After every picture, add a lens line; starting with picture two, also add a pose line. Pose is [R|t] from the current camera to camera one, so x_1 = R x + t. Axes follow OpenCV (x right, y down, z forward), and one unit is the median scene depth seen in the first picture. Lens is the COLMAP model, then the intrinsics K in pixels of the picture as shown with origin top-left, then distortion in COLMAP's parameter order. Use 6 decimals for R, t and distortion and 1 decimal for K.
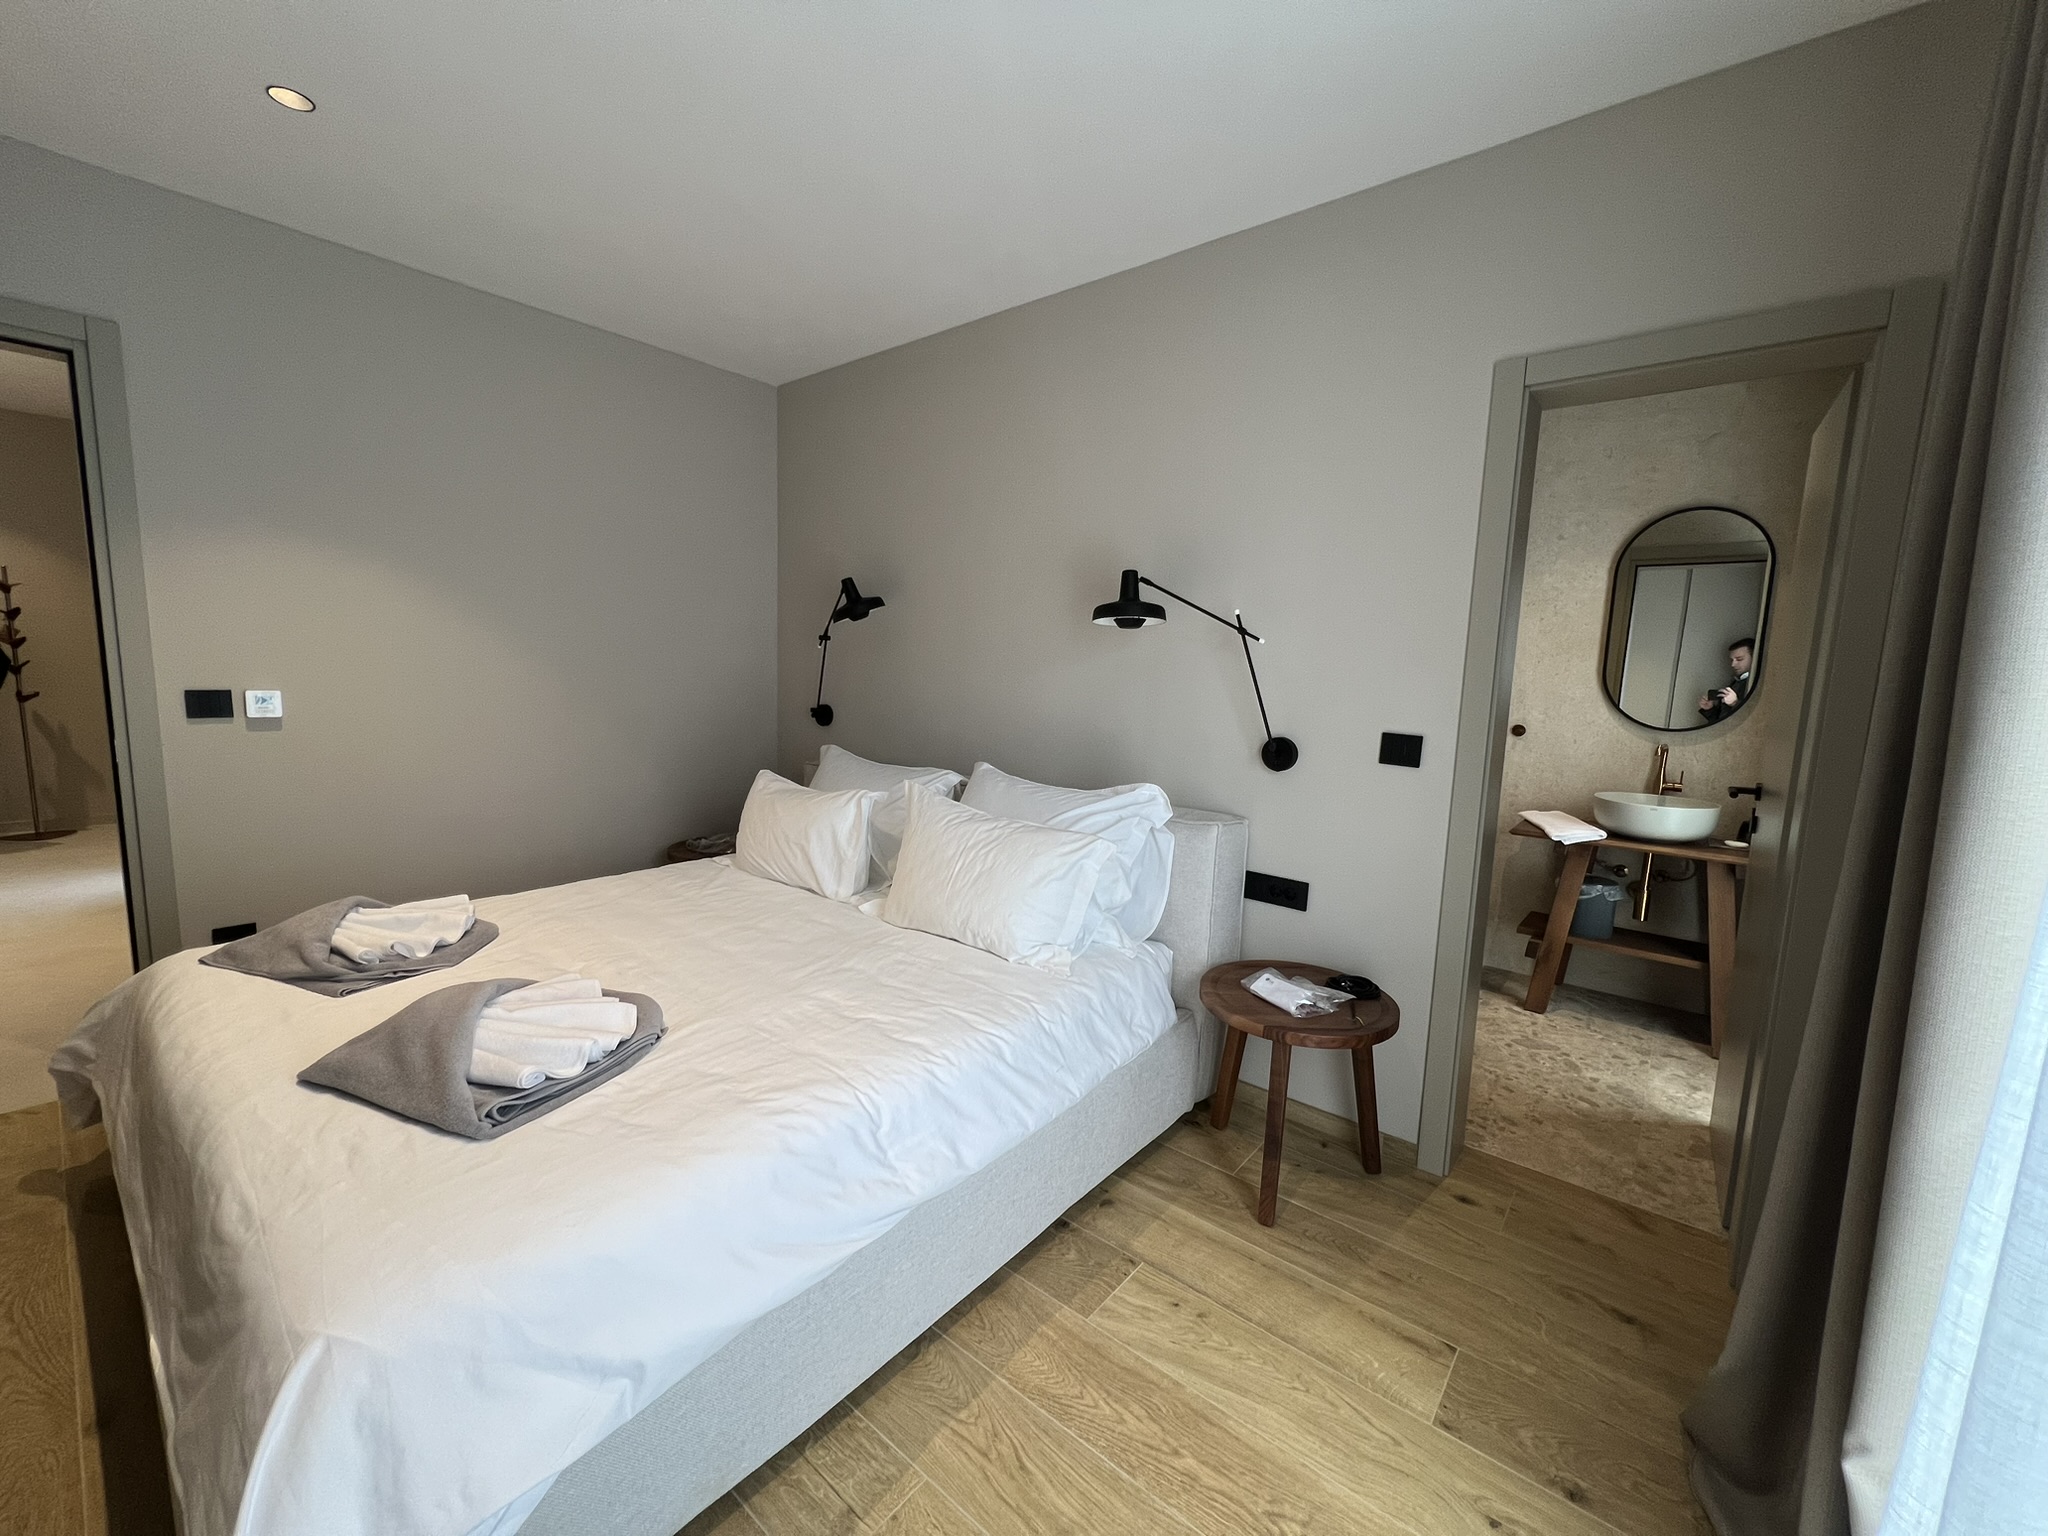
lens RADIAL K [[817.2, 0, 1025.4], [0, 817.2, 769.9], [0, 0, 1]] dist [0.001893, 0.000395]
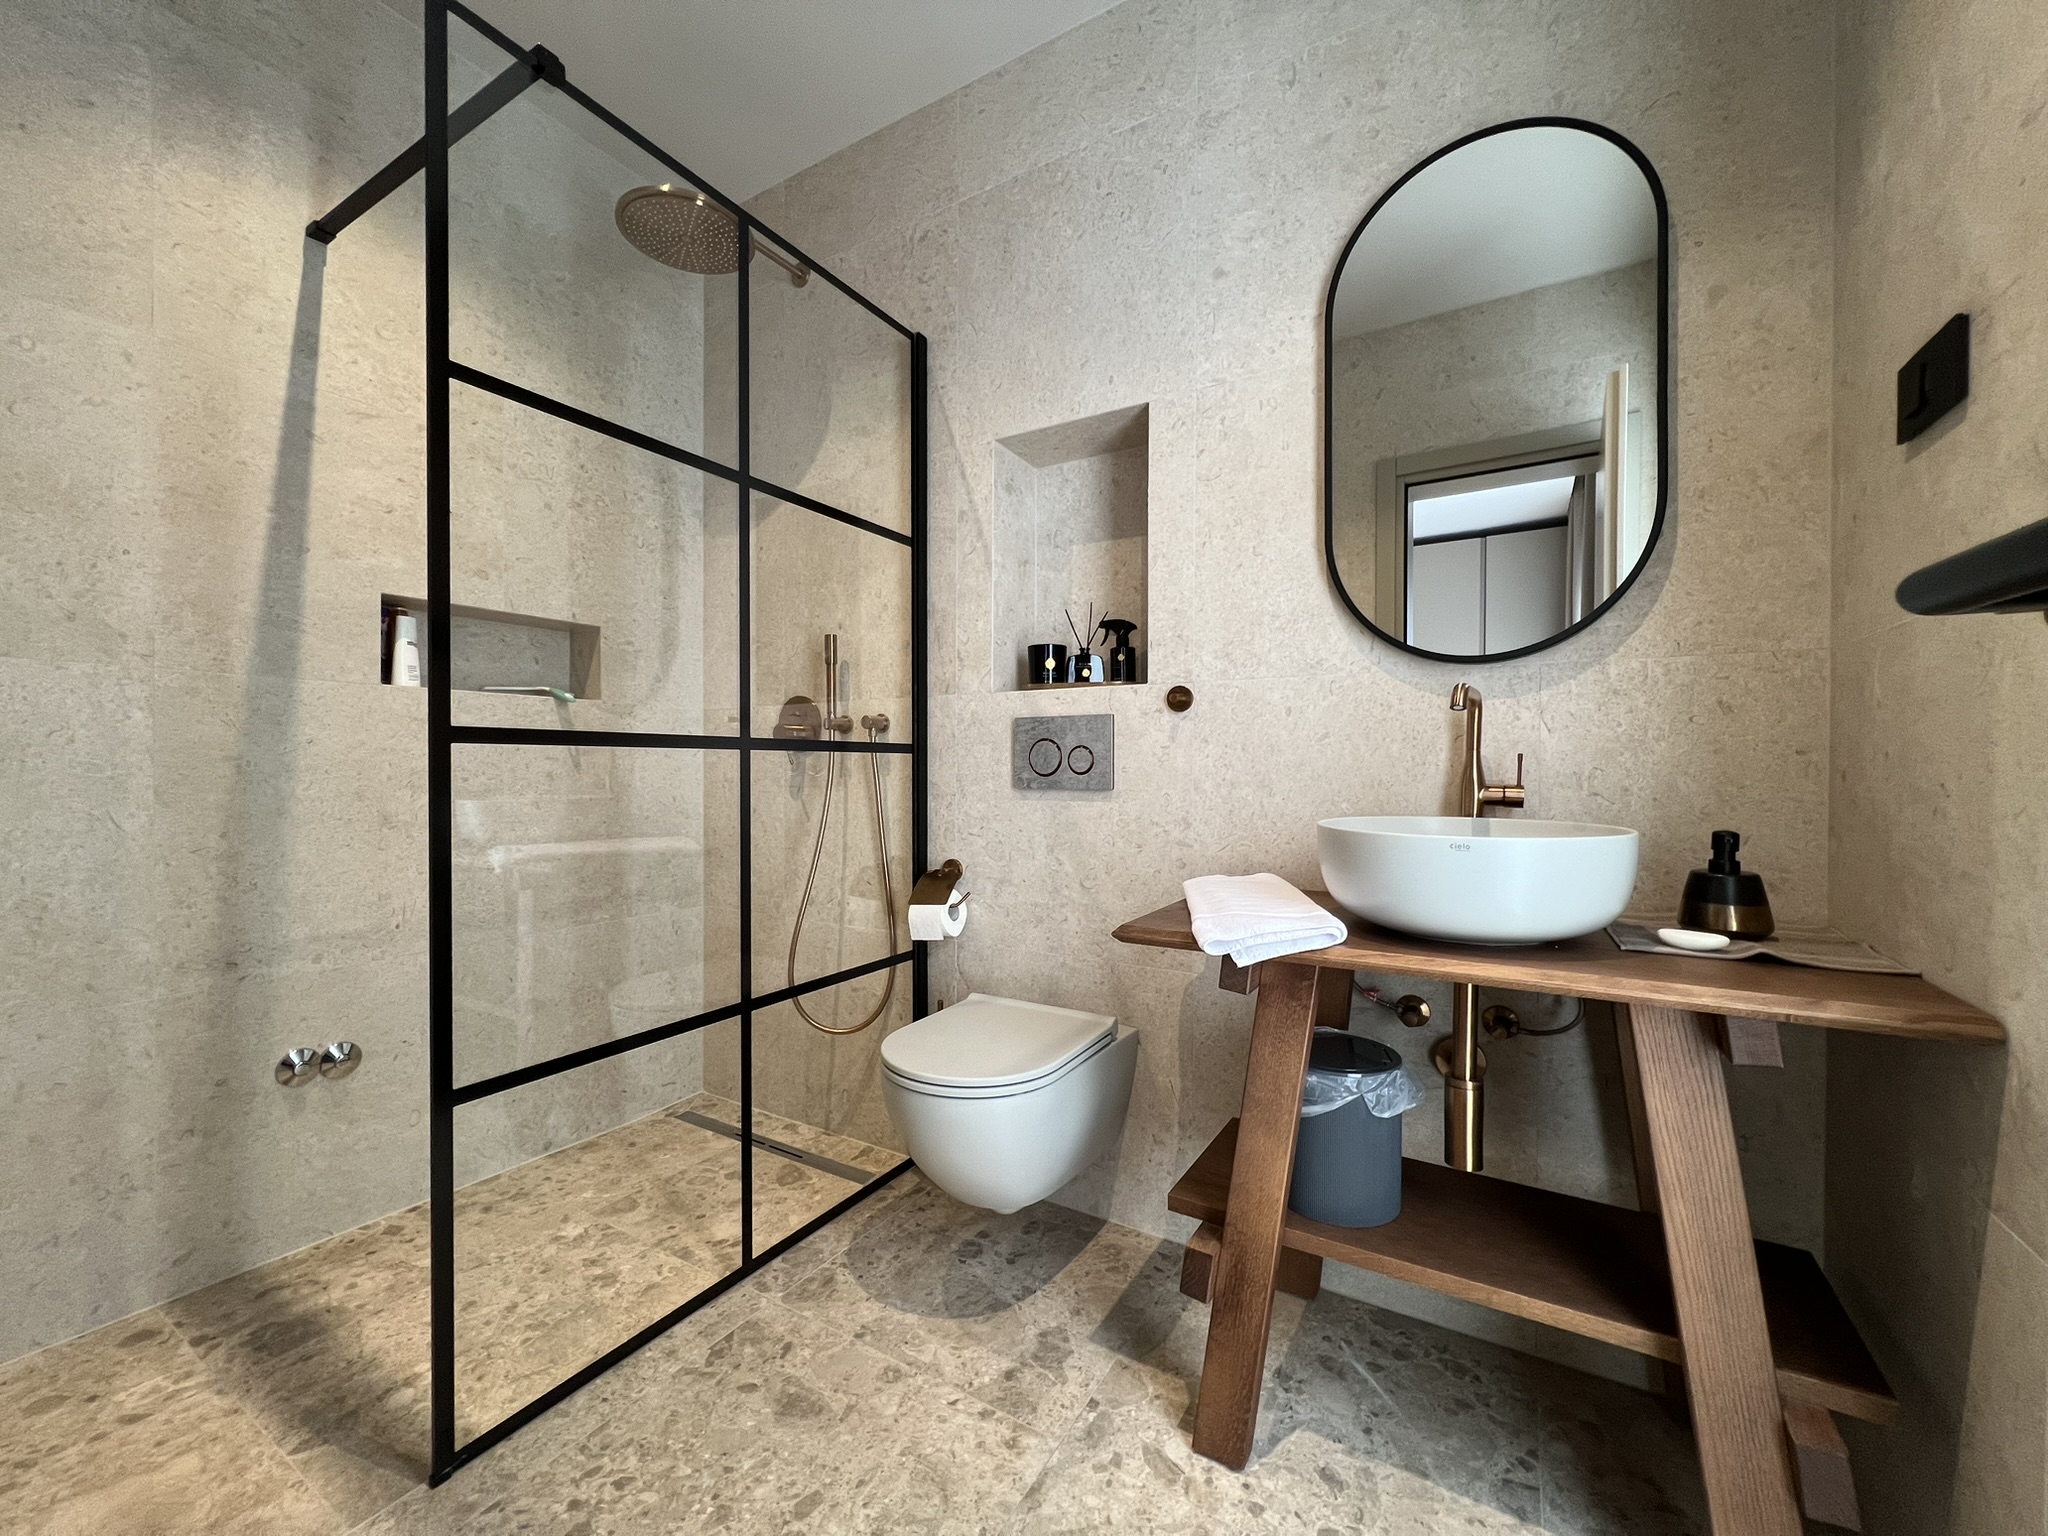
lens RADIAL K [[817.2, 0, 1022.7], [0, 817.2, 766.2], [0, 0, 1]] dist [0.001893, 0.000395]
pose [[0.989082, -0.031487, 0.143960, 0.506599], [0.048748, 0.991817, -0.117993, 0.042373], [-0.139067, 0.123722, 0.982524, 0.643927]]
